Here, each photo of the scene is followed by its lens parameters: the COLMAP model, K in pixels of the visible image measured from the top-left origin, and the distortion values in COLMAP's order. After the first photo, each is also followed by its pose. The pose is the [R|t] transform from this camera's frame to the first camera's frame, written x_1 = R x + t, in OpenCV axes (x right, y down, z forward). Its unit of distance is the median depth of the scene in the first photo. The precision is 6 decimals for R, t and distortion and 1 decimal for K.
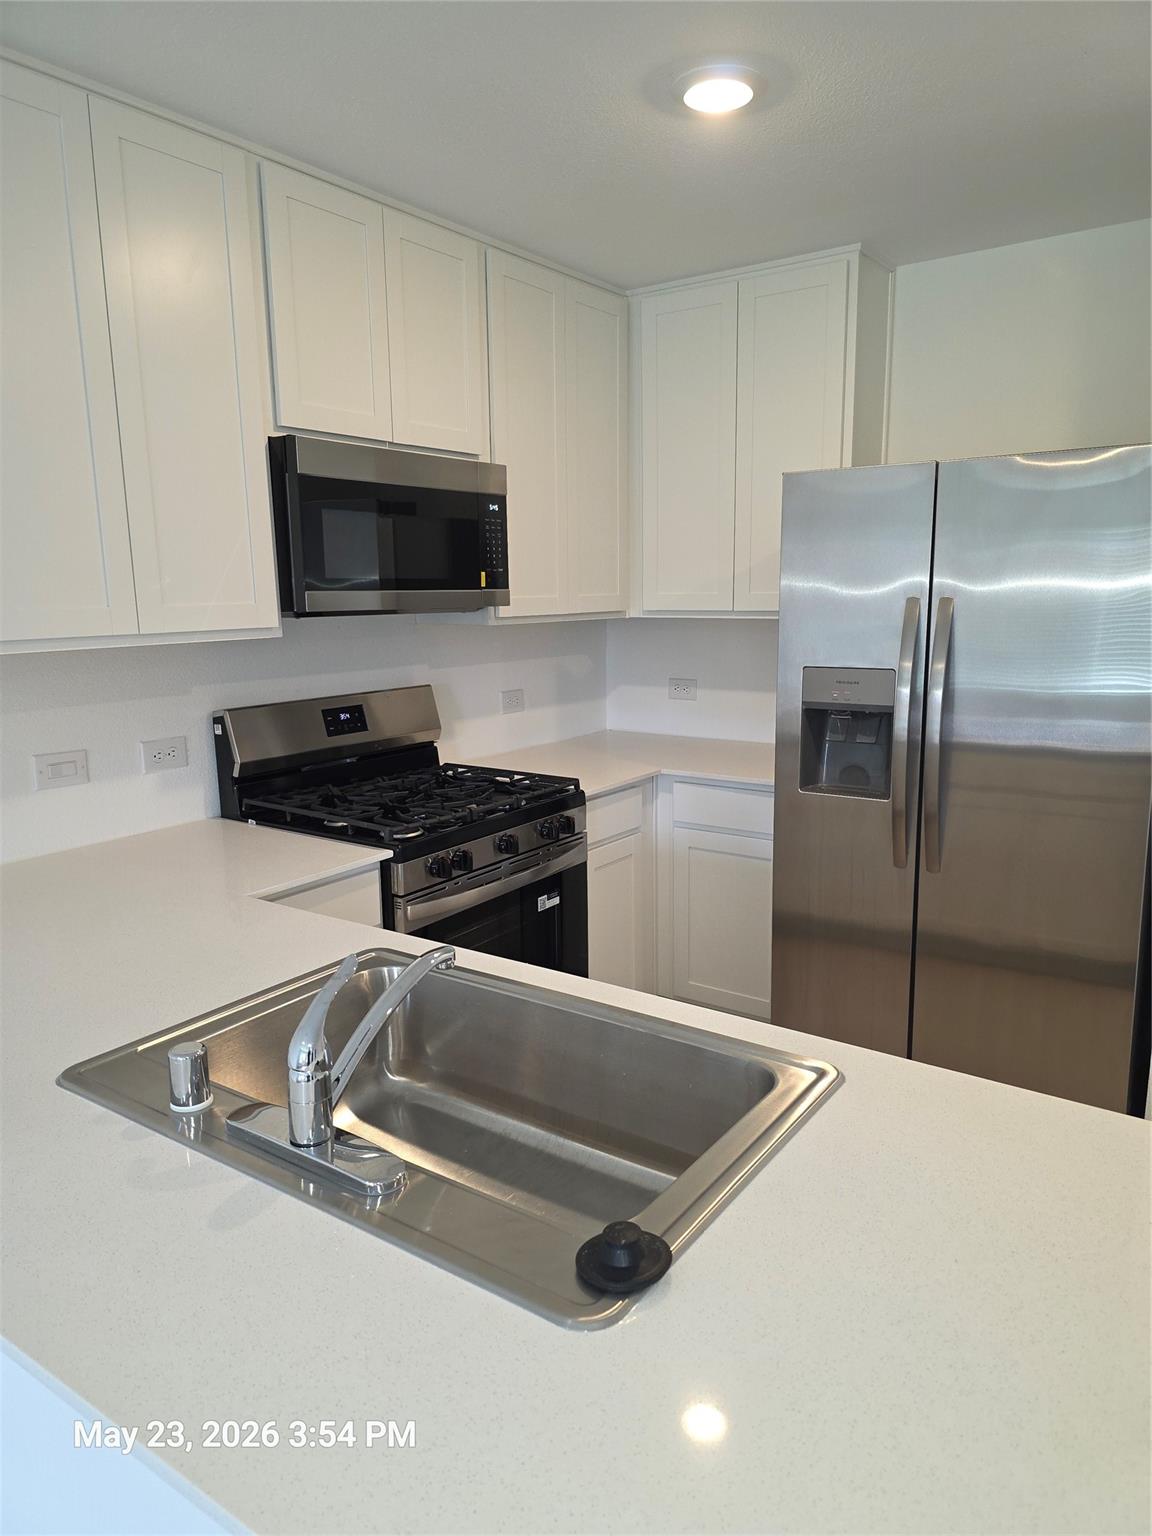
lens RADIAL K [[1036.2, 0, 596.9], [0, 1036.2, 765.3], [0, 0, 1]] dist [0.003311, 0.000948]
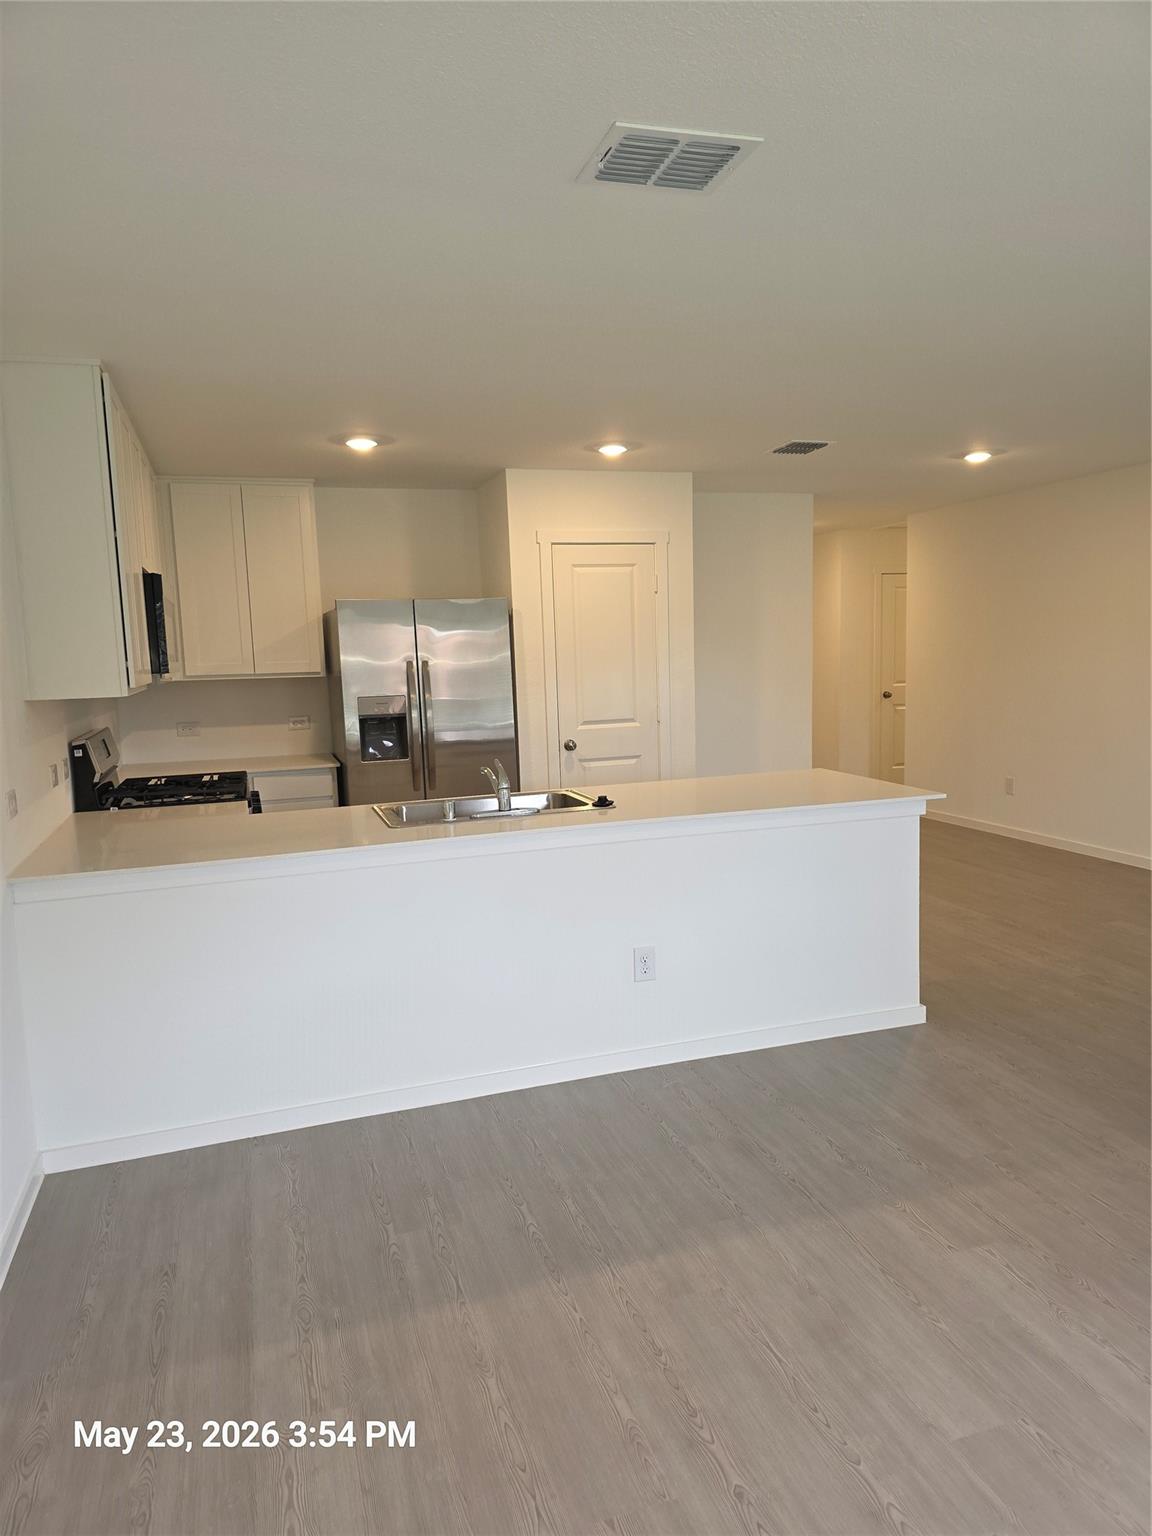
lens RADIAL K [[1036.2, 0, 596.9], [0, 1036.2, 765.3], [0, 0, 1]] dist [0.003311, 0.000948]
pose [[0.603197, -0.094766, 0.791942, -1.090651], [0.154594, 0.987978, 0.000474, 0.099416], [-0.782466, 0.122144, 0.610596, -0.537511]]
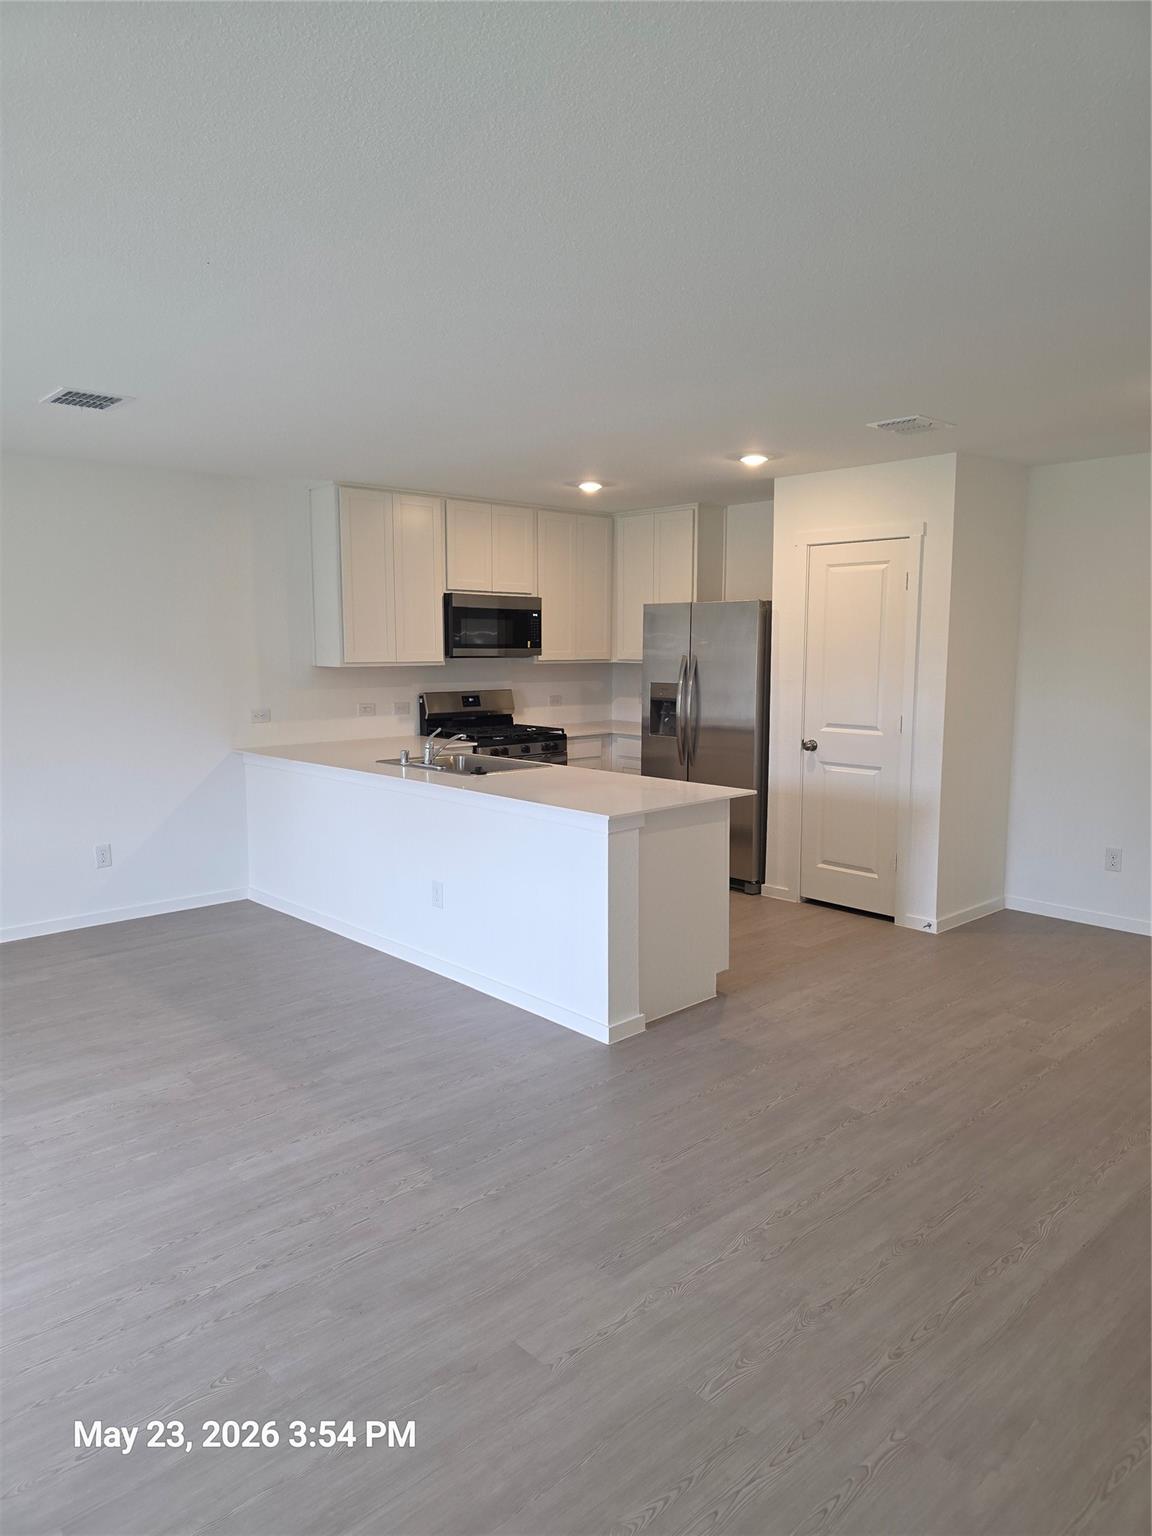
lens RADIAL K [[1039.5, 0, 576.0], [0, 1039.5, 768.0], [0, 0, 1]] dist [0.007183, 0.001623]
pose [[0.974868, 0.044480, -0.218299, 0.567726], [-0.054664, 0.997669, -0.040834, 0.211412], [0.215974, 0.051741, 0.975027, -1.393119]]
